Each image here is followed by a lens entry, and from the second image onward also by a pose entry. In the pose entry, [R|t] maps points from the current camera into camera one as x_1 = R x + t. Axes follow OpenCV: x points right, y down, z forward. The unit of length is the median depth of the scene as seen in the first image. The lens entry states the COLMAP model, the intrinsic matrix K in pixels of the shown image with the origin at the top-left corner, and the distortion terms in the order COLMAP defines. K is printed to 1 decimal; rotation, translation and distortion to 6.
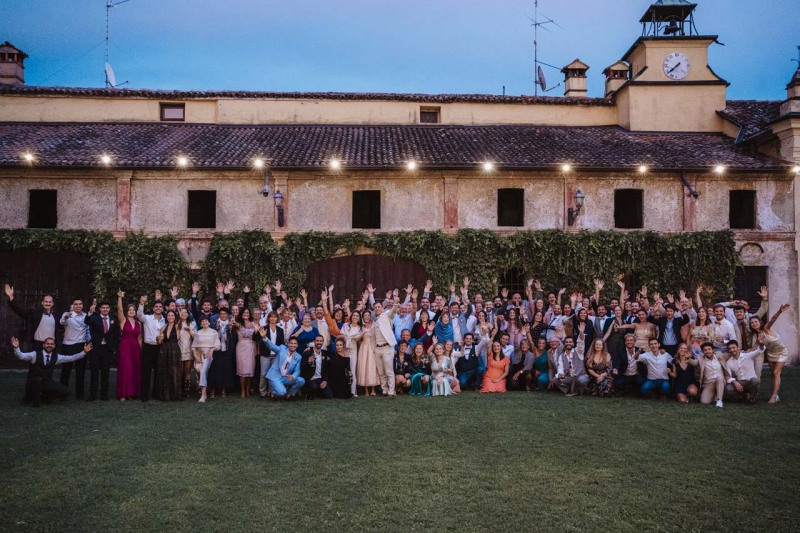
lens RADIAL K [[874.6, 0, 435.1], [0, 874.6, 280.0], [0, 0, 1]] dist [-0.027863, 0.146387]
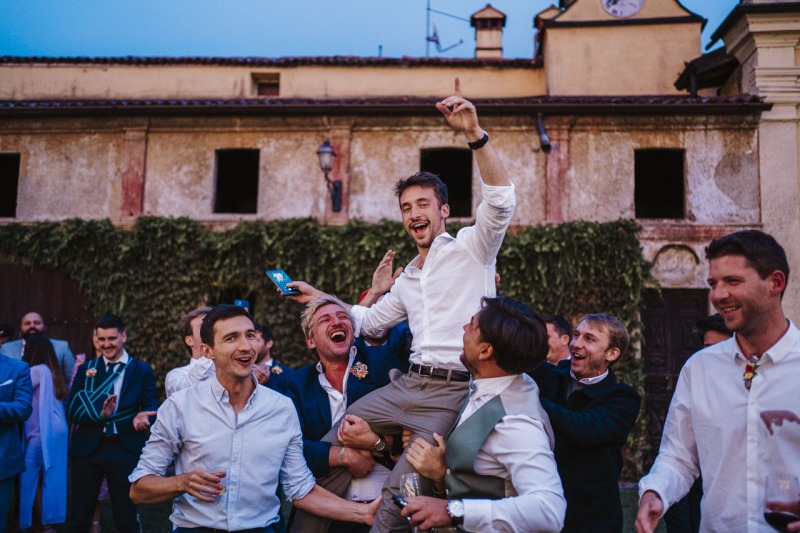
lens RADIAL K [[874.6, 0, 435.1], [0, 874.6, 280.0], [0, 0, 1]] dist [-0.027863, 0.146387]
pose [[0.990228, 0.006023, -0.139331, 0.292105], [-0.017848, 0.996325, -0.083777, 0.026501], [0.138314, 0.085445, 0.986696, 0.456165]]
